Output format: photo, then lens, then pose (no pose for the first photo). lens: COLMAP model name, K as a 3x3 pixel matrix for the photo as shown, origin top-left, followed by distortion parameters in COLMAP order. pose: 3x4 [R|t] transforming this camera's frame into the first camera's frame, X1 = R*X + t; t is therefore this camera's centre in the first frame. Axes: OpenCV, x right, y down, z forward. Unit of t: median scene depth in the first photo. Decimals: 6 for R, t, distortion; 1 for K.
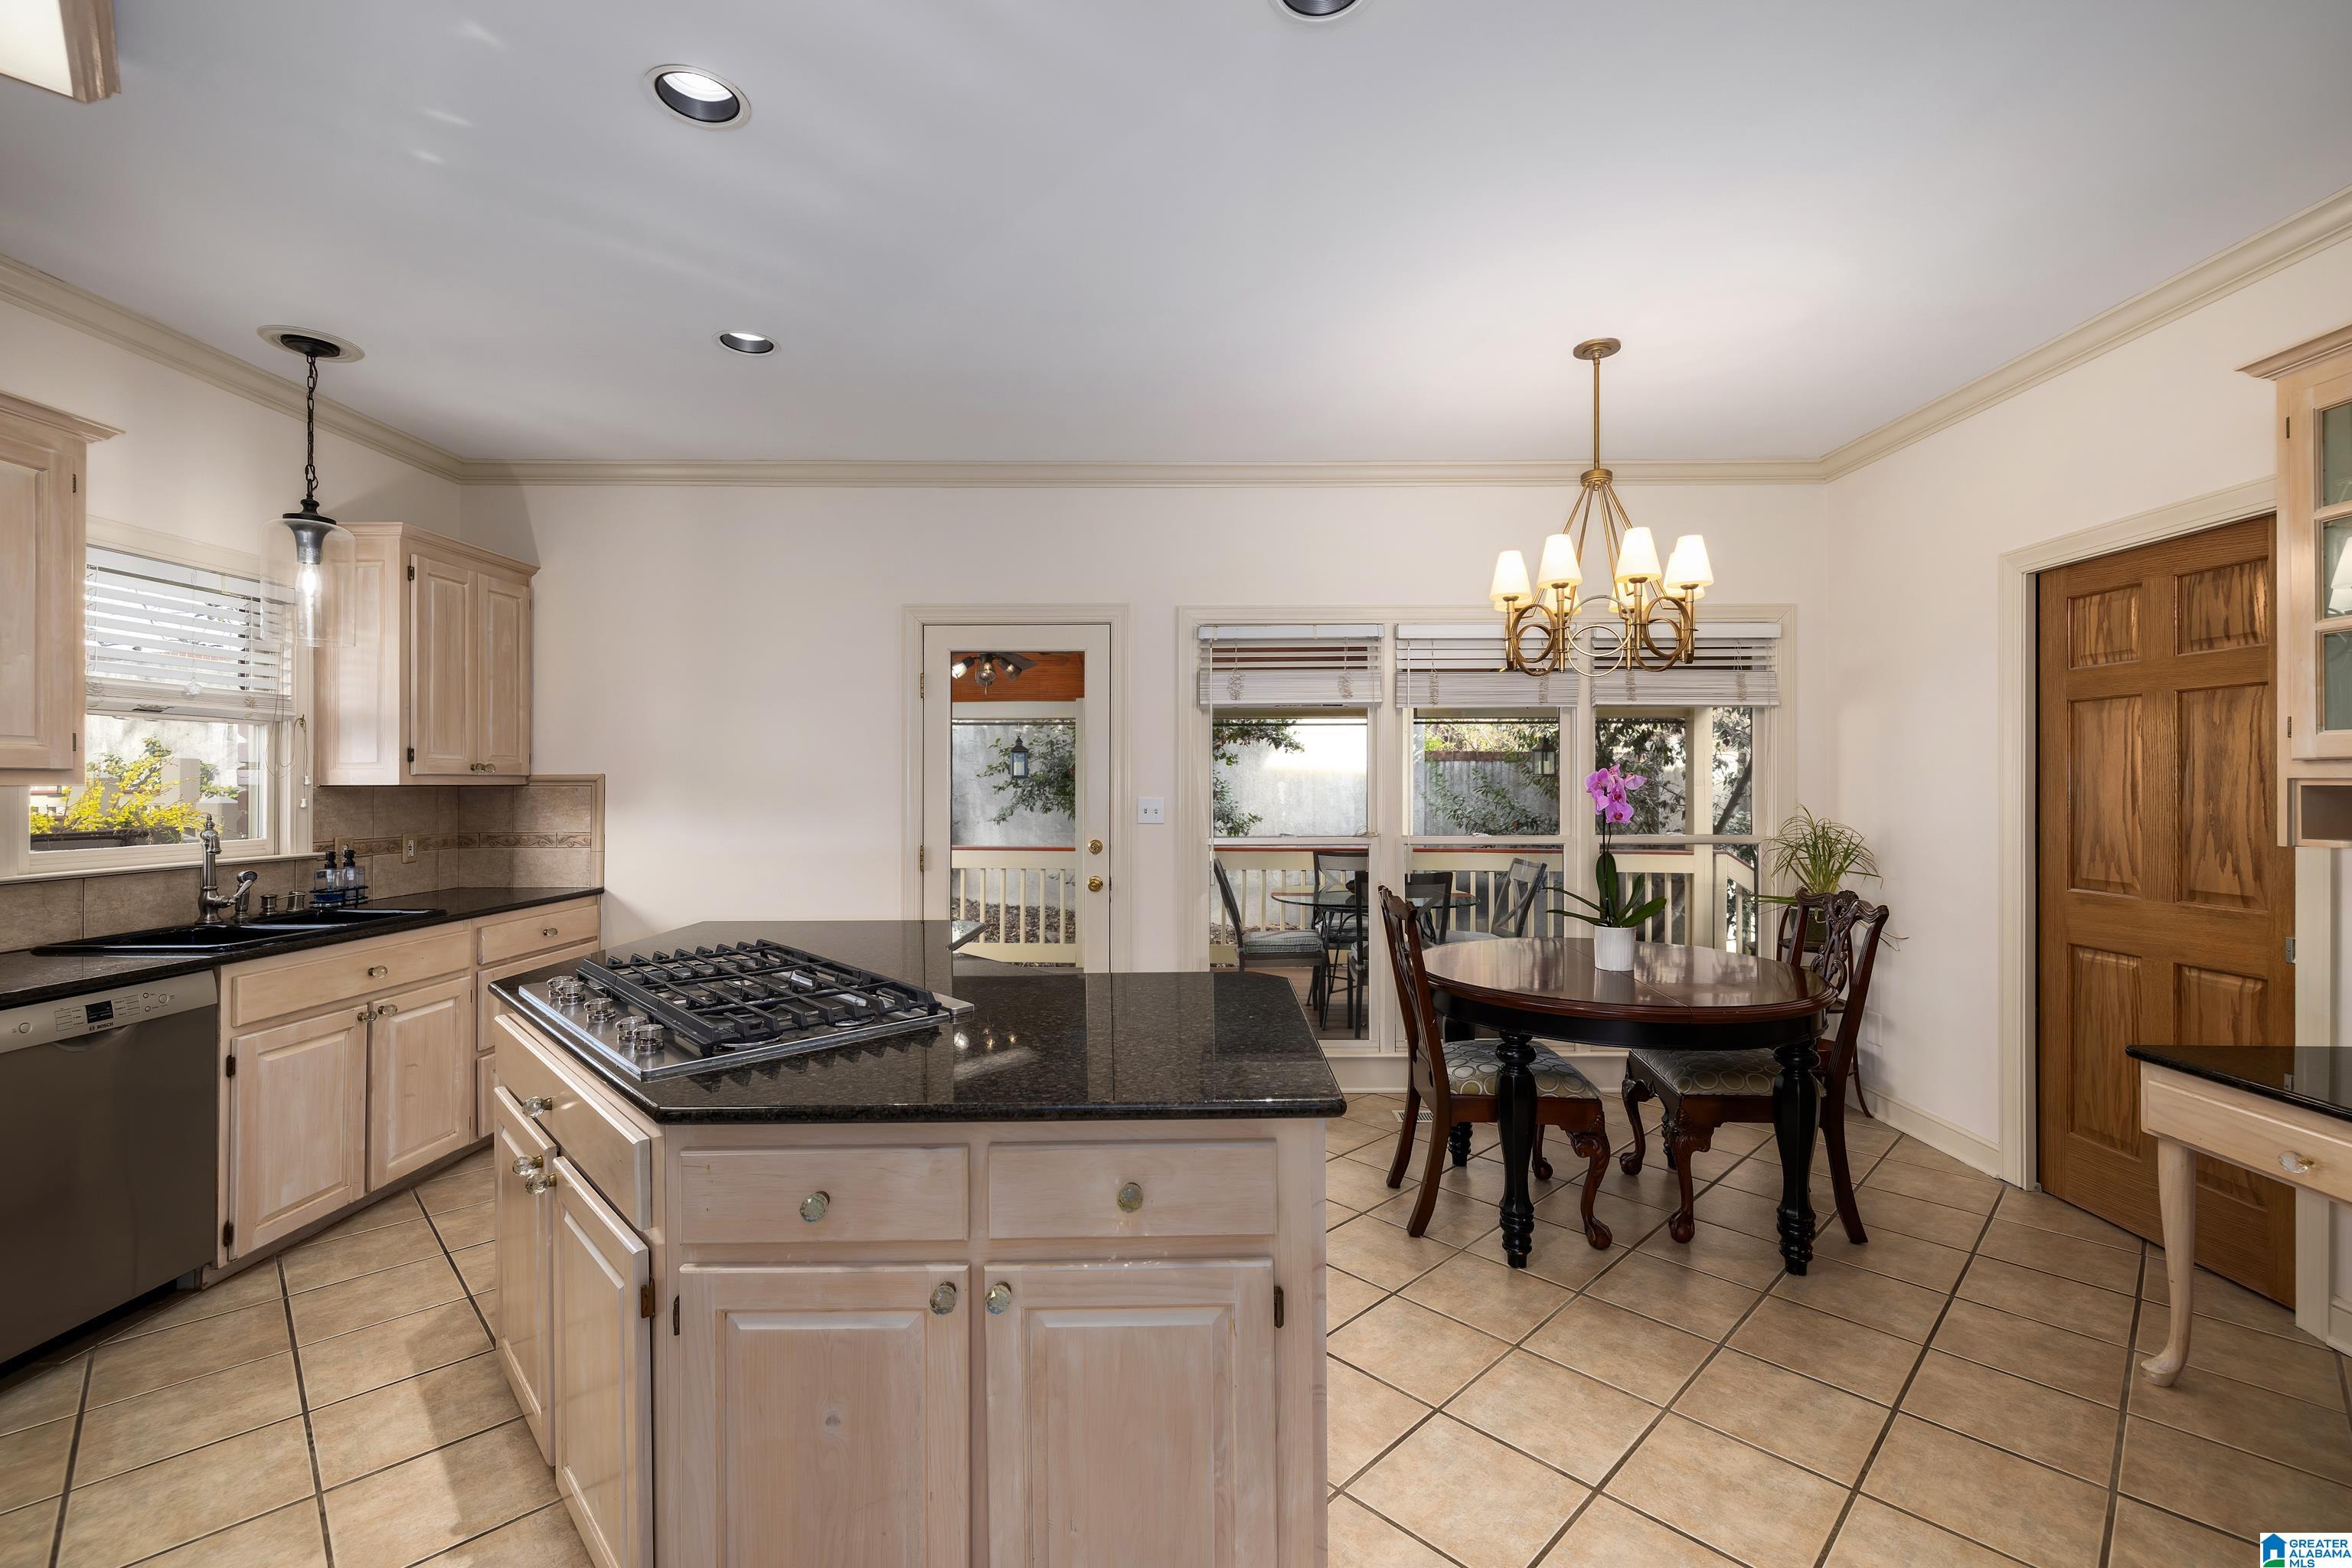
lens RADIAL K [[1019.8, 0, 1187.2], [0, 1019.8, 787.0], [0, 0, 1]] dist [0.000979, -0.000056]
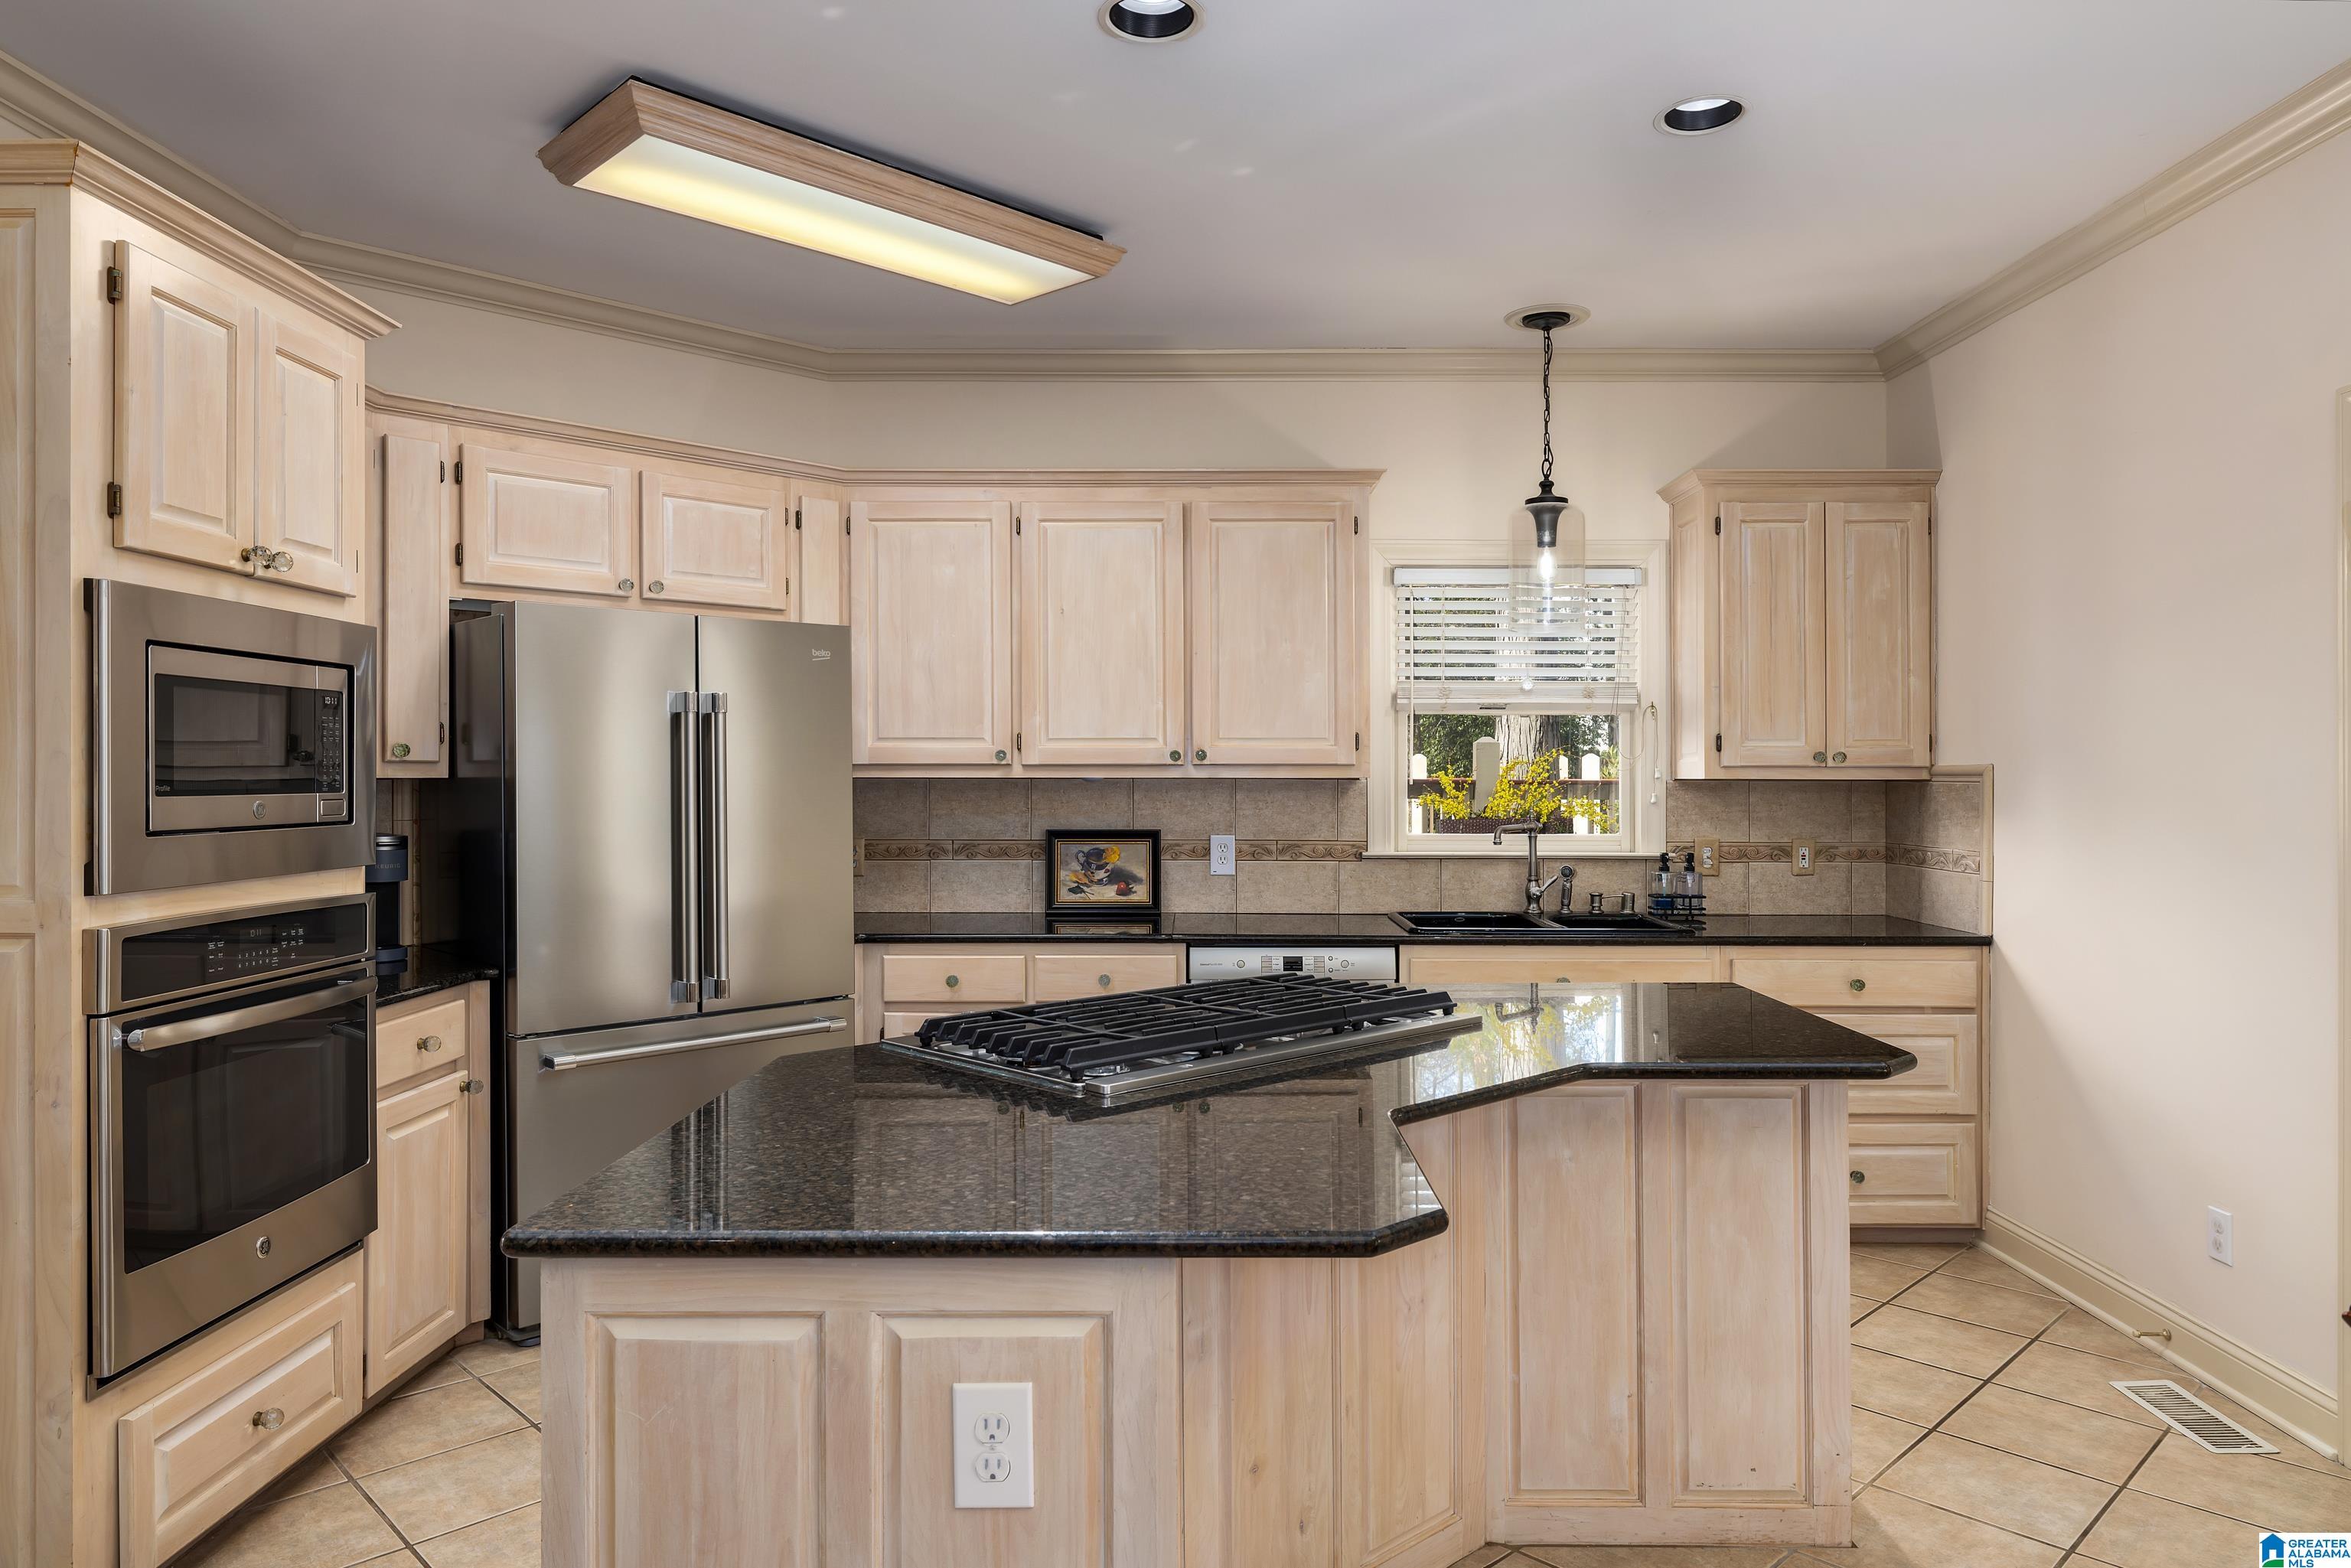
lens RADIAL K [[1414.8, 0, 1177.5], [0, 1414.8, 777.9], [0, 0, 1]] dist [0.005643, 0.000526]
pose [[0.003657, 0.002811, -0.999989, 0.445484], [-0.006749, 0.999973, 0.002787, -0.003674], [0.999971, 0.006739, 0.003676, 0.616065]]
